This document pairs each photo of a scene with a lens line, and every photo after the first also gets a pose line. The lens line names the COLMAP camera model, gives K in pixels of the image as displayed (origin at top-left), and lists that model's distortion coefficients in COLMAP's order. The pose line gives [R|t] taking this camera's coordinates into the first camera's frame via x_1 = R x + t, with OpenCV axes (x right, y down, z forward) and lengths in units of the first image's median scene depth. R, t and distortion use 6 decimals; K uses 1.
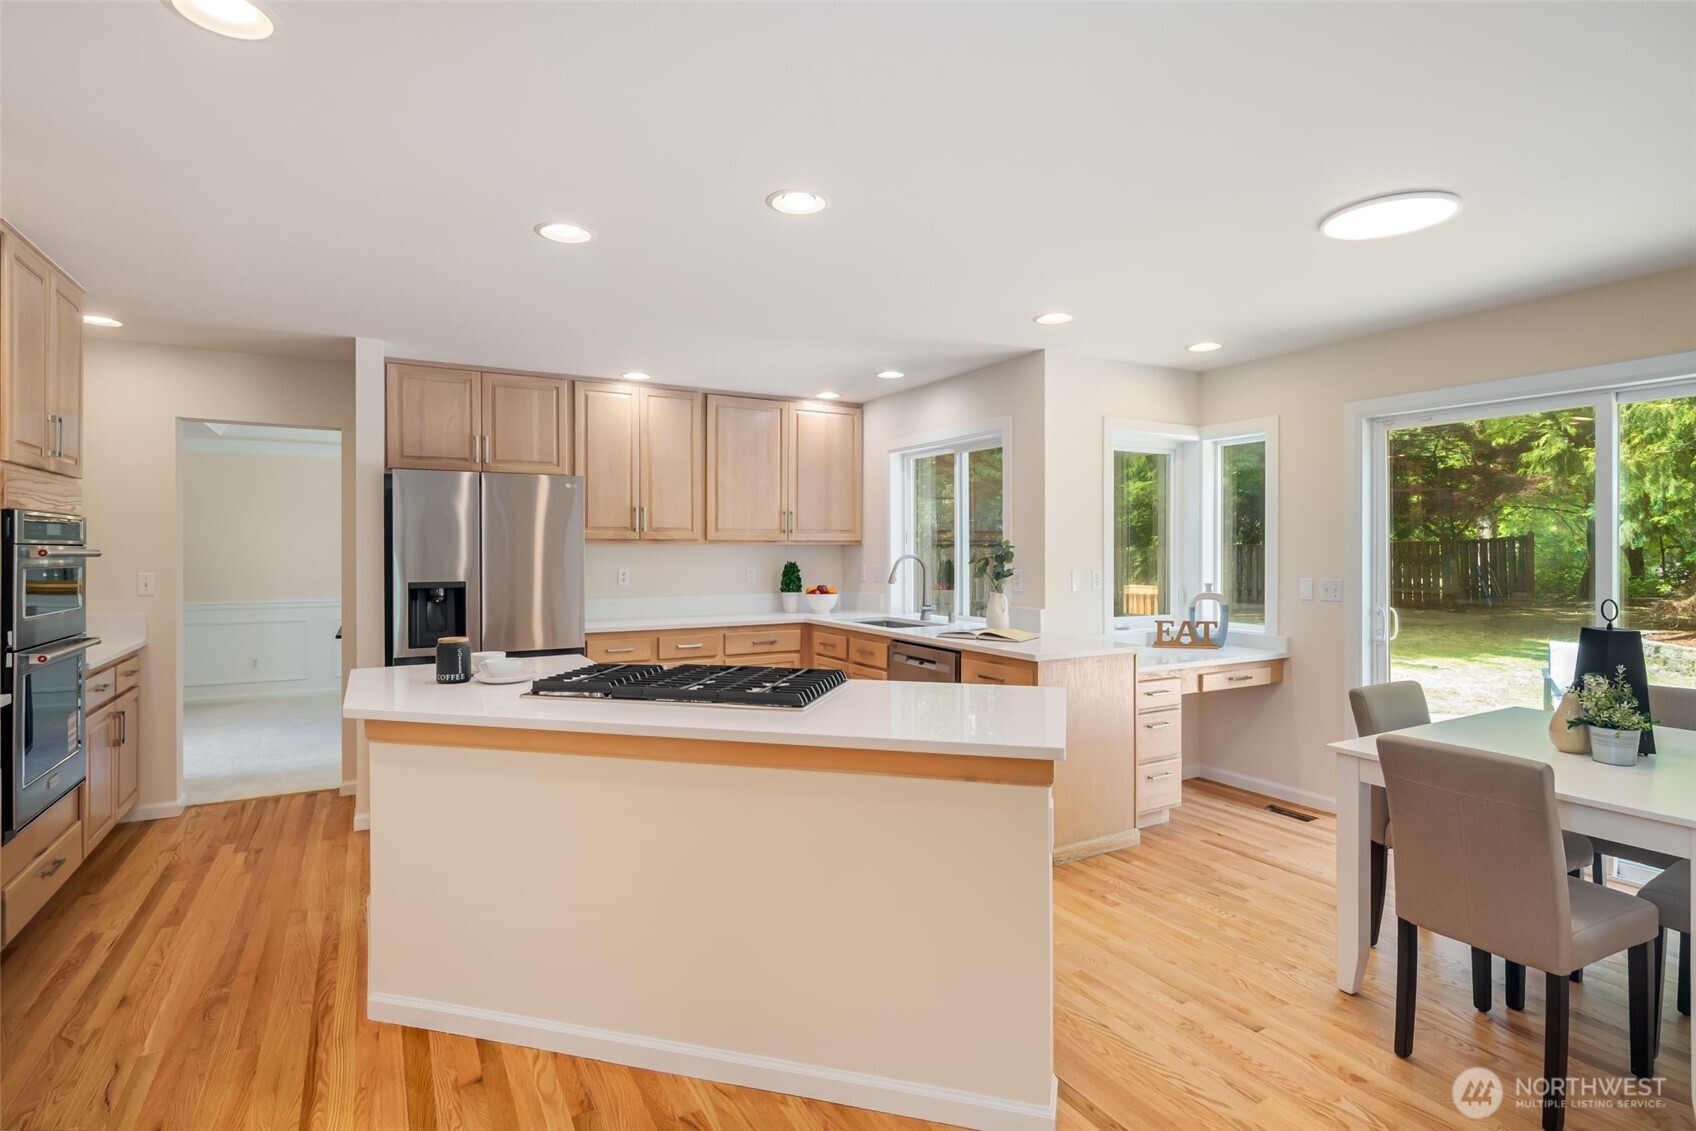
lens RADIAL K [[833.5, 0, 840.2], [0, 833.5, 556.6], [0, 0, 1]] dist [-0.000204, -0.000951]
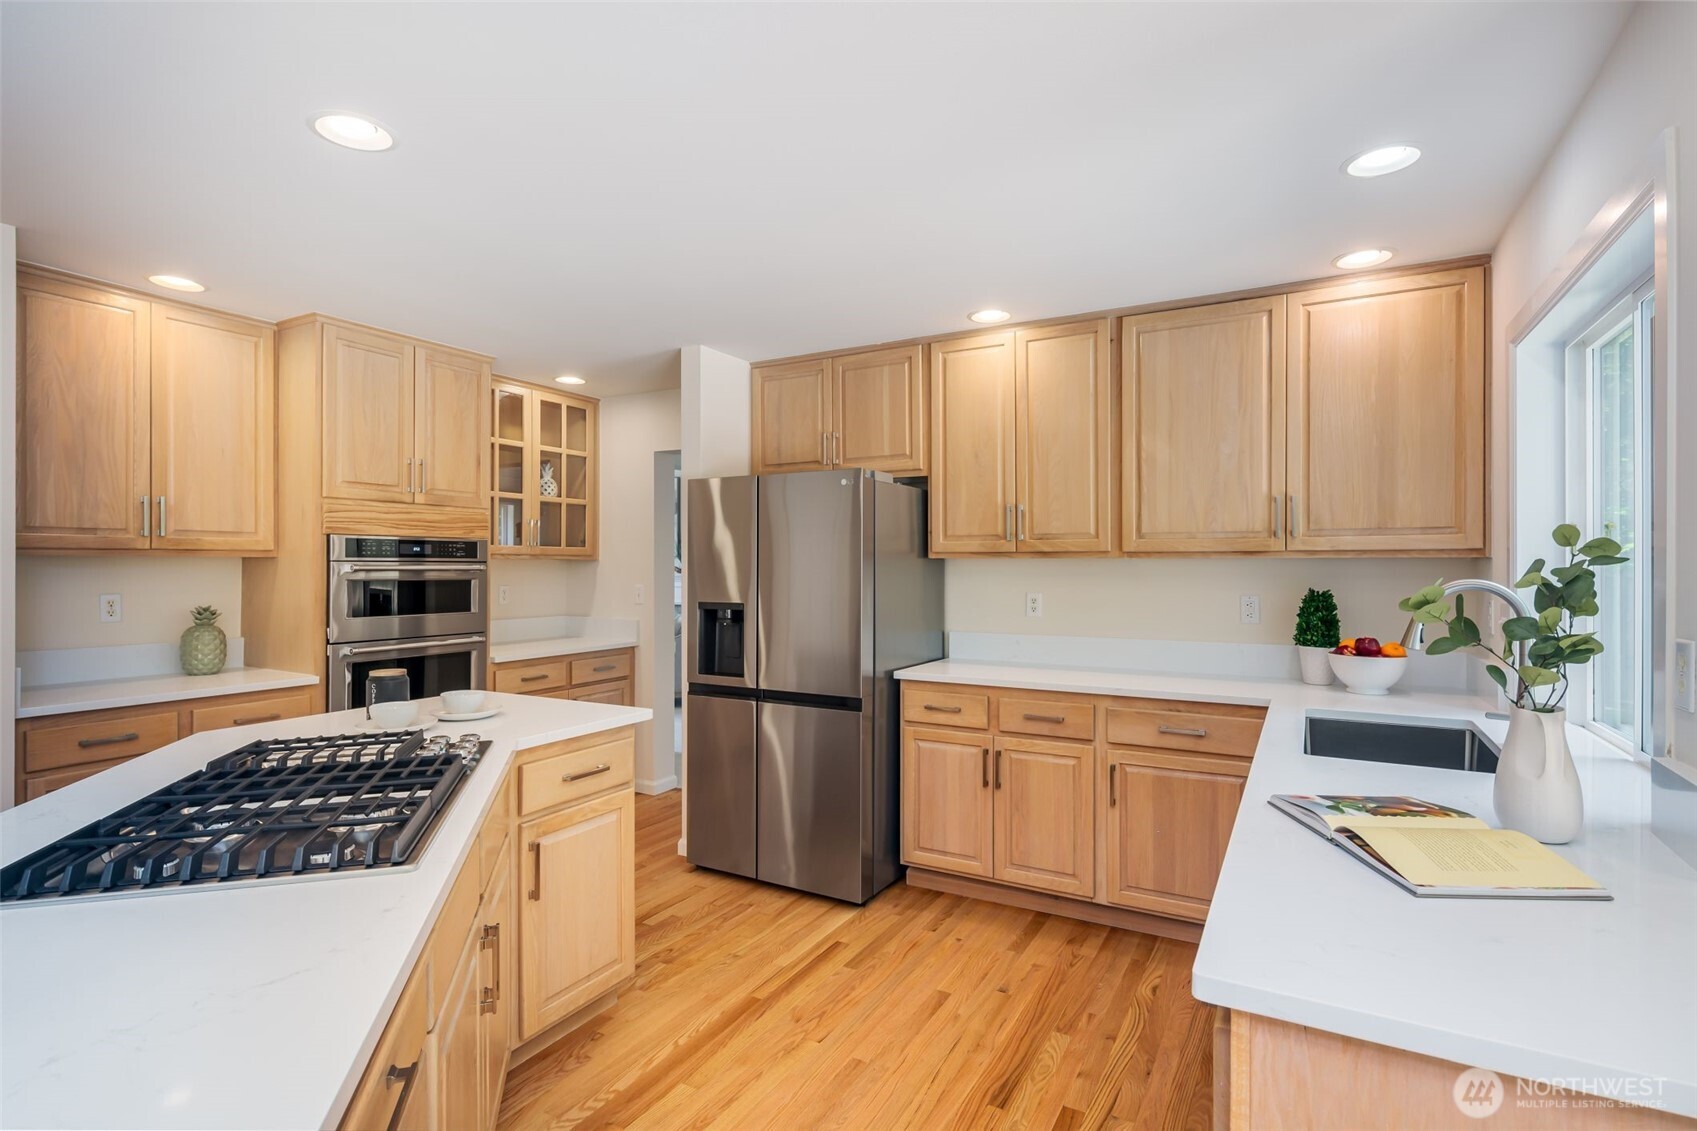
lens RADIAL K [[826.2, 0, 848.5], [0, 826.2, 565.5], [0, 0, 1]] dist [-0.000997, -0.000451]
pose [[0.517188, 0.001691, -0.855870, 0.298979], [-0.008828, 0.999955, -0.003359, -0.006216], [0.855826, 0.009293, 0.517180, 0.577581]]
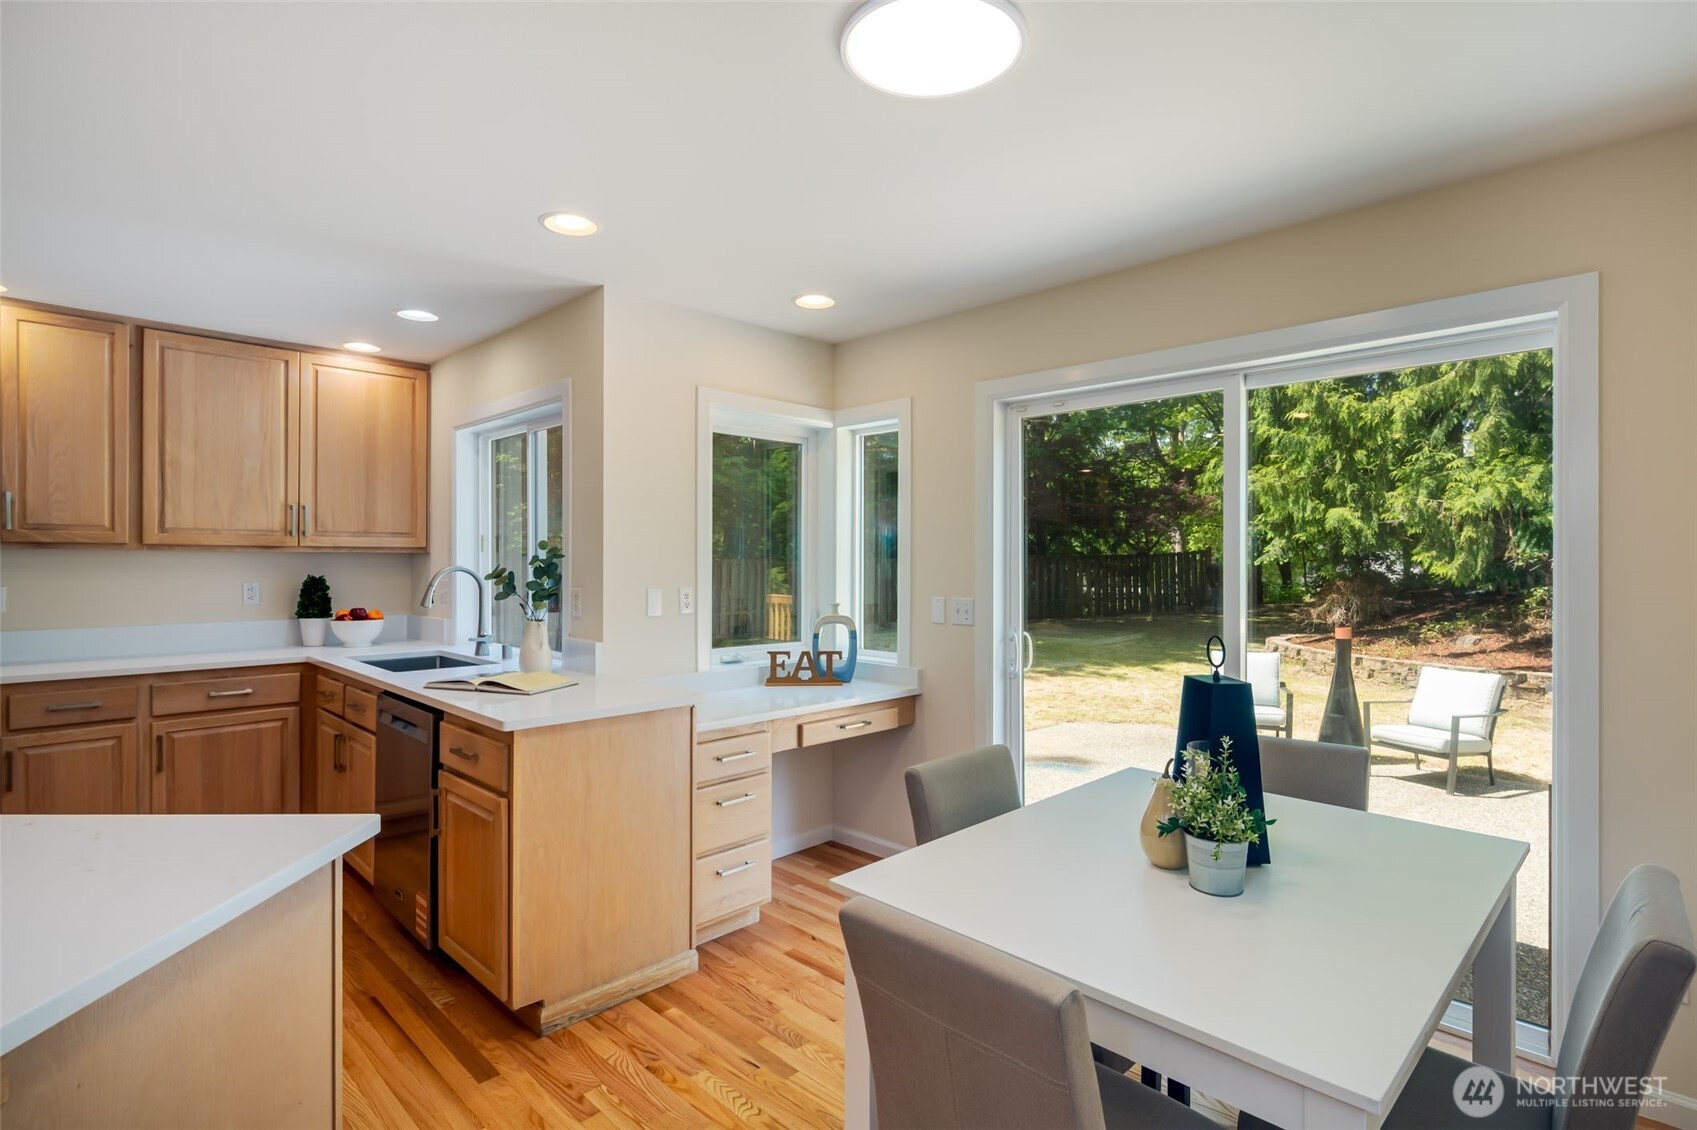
lens RADIAL K [[835.0, 0, 848.5], [0, 835.0, 565.0], [0, 0, 1]] dist [0.000337, 0.000075]
pose [[0.961333, 0.002928, 0.275375, 0.231528], [-0.002241, 0.999994, -0.002809, -0.002507], [-0.275381, 0.002084, 0.961333, 0.220194]]
